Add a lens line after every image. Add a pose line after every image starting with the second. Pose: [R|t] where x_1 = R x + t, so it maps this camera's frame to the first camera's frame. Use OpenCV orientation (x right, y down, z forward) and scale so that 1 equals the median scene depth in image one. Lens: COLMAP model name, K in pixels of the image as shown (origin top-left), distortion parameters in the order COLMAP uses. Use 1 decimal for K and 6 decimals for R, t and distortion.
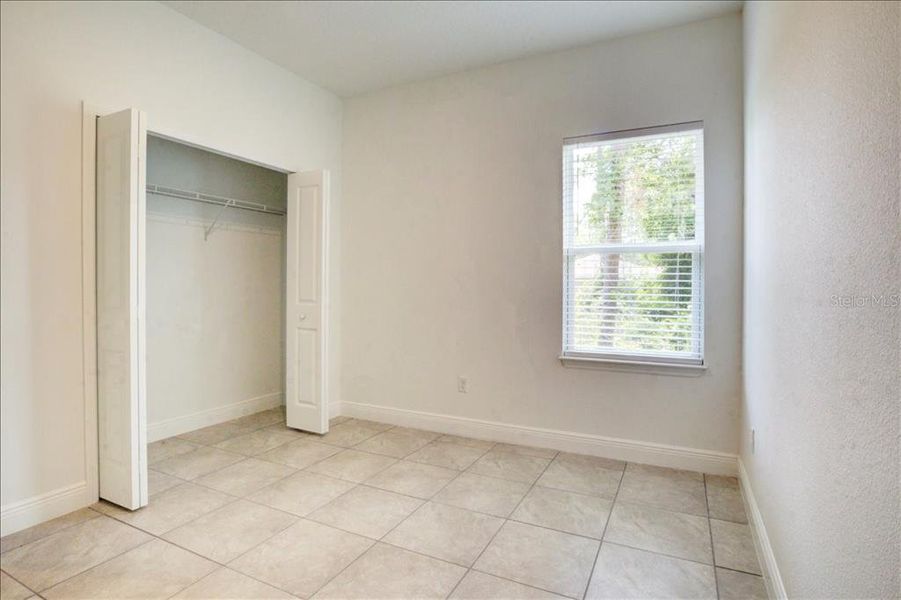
lens RADIAL K [[480.4, 0, 448.0], [0, 480.4, 294.0], [0, 0, 1]] dist [-0.001110, 0.000037]
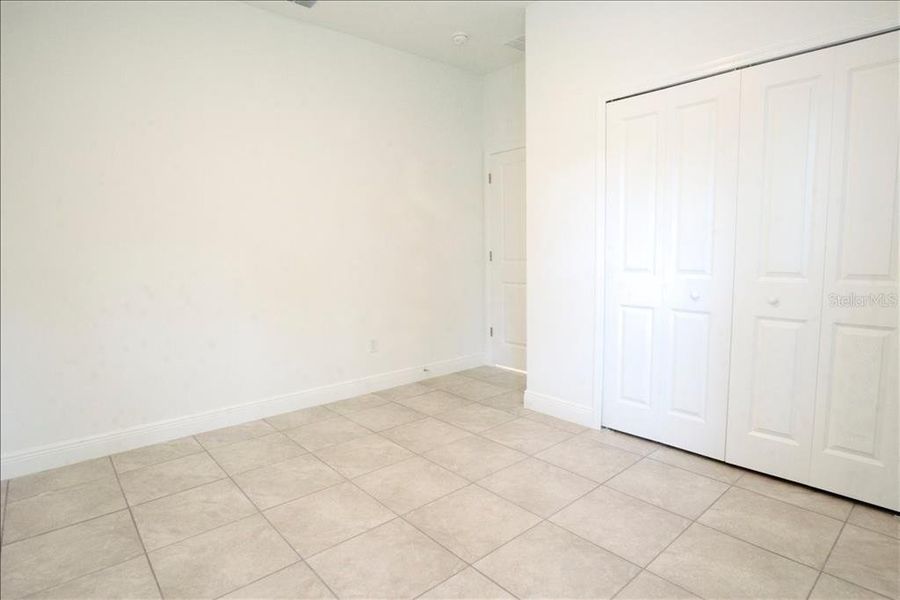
lens RADIAL K [[479.9, 0, 447.5], [0, 479.9, 294.0], [0, 0, 1]] dist [-0.001110, 0.000037]
pose [[-0.356784, 0.080979, -0.930671, 1.043340], [-0.017625, 0.995475, 0.093374, -0.022082], [0.934021, 0.049717, -0.353742, 2.215544]]
